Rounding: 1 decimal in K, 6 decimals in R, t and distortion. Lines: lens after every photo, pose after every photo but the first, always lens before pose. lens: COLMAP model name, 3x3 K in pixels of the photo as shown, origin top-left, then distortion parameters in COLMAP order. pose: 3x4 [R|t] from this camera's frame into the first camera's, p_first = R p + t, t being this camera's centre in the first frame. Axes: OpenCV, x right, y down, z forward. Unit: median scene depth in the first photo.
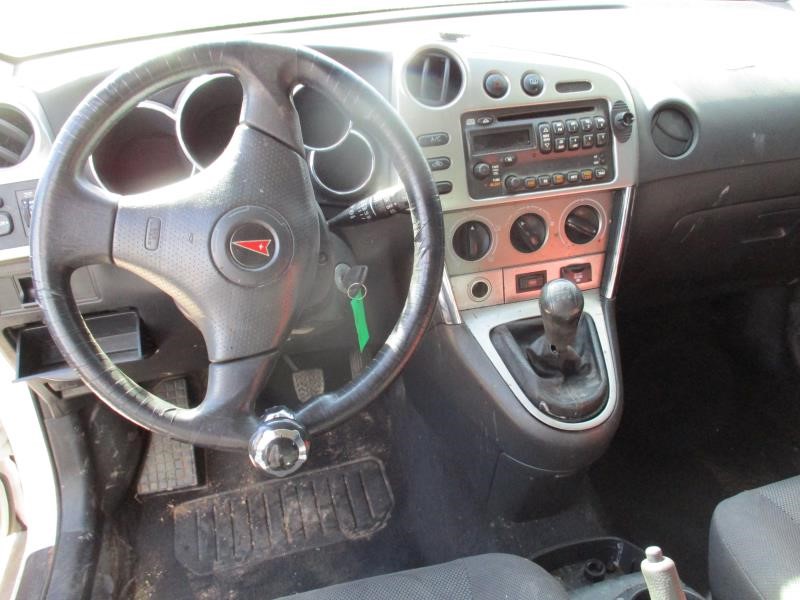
lens RADIAL K [[663.9, 0, 400.0], [0, 663.9, 300.0], [0, 0, 1]] dist [-0.027168, 0.007176]
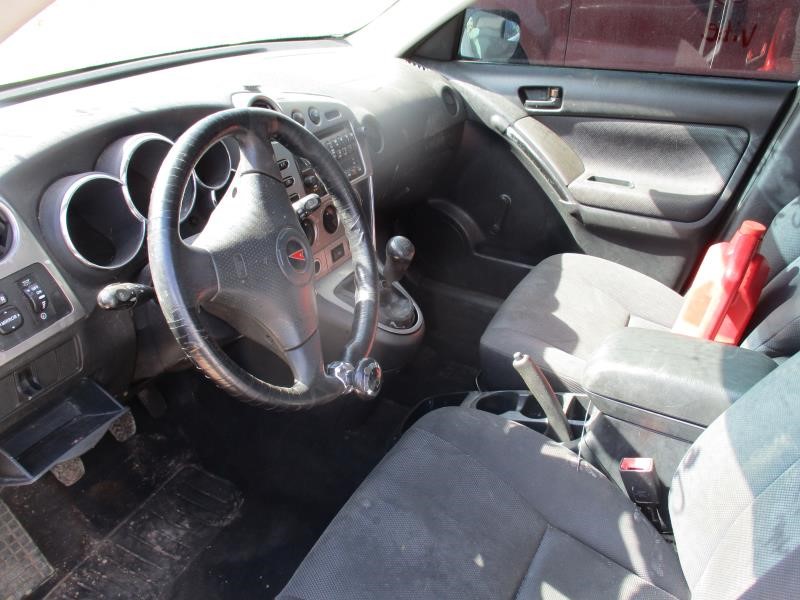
lens RADIAL K [[663.9, 0, 400.0], [0, 663.9, 300.0], [0, 0, 1]] dist [-0.027168, 0.007176]
pose [[0.641854, -0.304530, 0.703765, -0.754157], [0.307960, 0.942868, 0.127125, -0.072882], [-0.702270, 0.135136, 0.698967, -0.068161]]
